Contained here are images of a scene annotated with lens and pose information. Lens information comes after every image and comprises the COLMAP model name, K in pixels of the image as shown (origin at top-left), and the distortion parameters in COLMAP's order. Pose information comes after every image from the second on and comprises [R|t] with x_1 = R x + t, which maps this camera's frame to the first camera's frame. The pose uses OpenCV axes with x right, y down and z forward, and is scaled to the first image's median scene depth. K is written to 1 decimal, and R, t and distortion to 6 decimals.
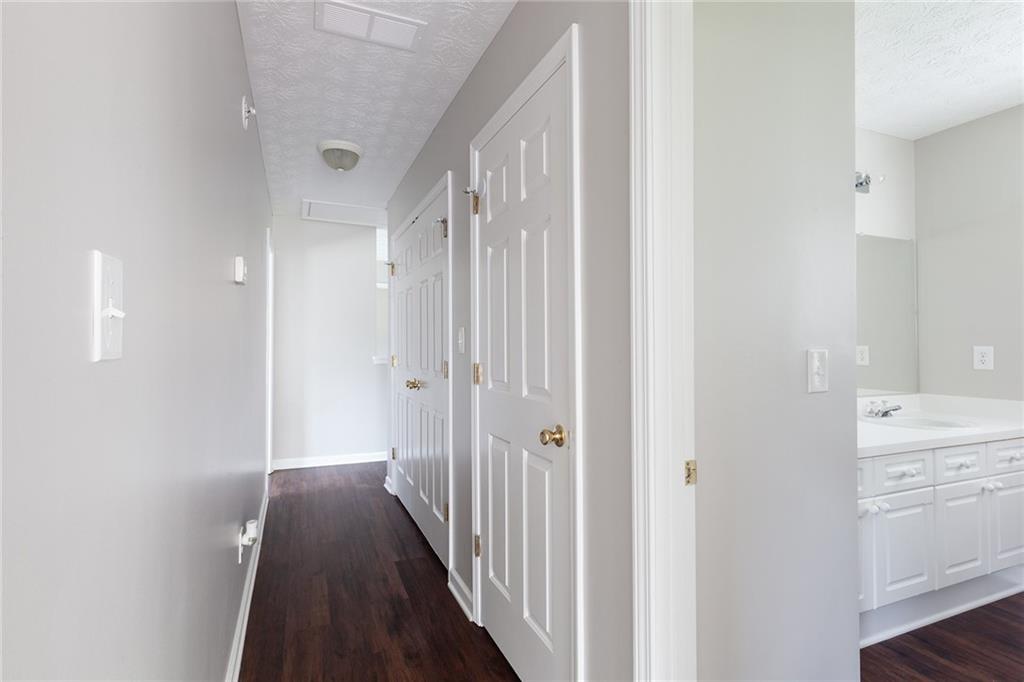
lens RADIAL K [[490.0, 0, 507.8], [0, 490.0, 340.1], [0, 0, 1]] dist [0.002981, 0.000532]
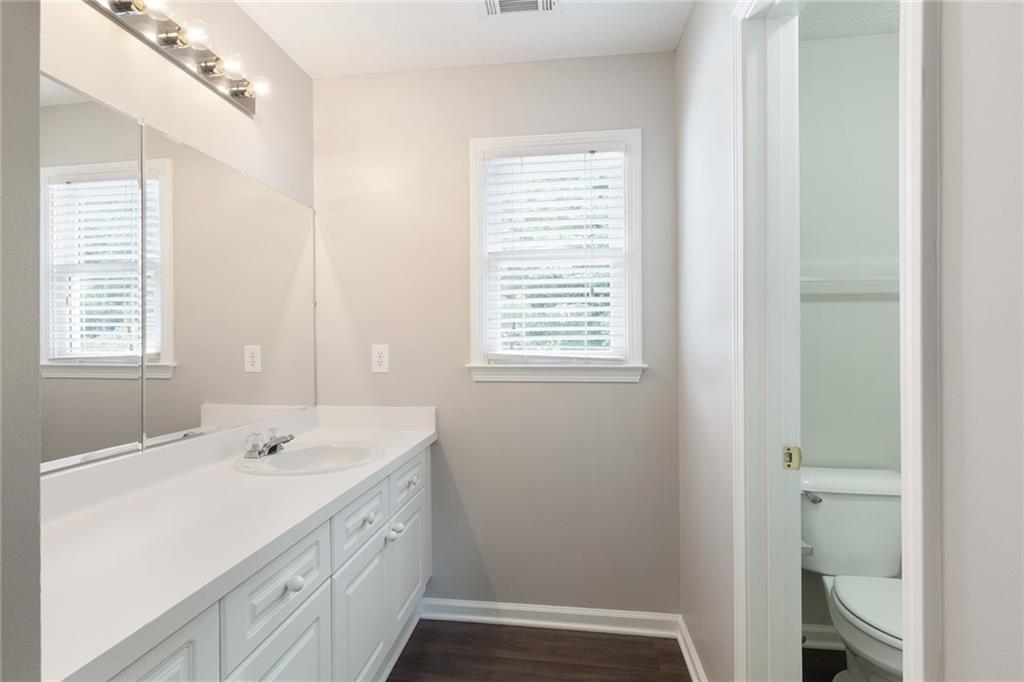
lens RADIAL K [[490.0, 0, 507.8], [0, 490.0, 340.1], [0, 0, 1]] dist [0.002981, 0.000532]
pose [[0.493386, -0.002611, 0.869807, 0.361865], [-0.000164, 0.999995, 0.003095, 0.002786], [-0.869810, -0.001670, 0.493383, 0.413143]]
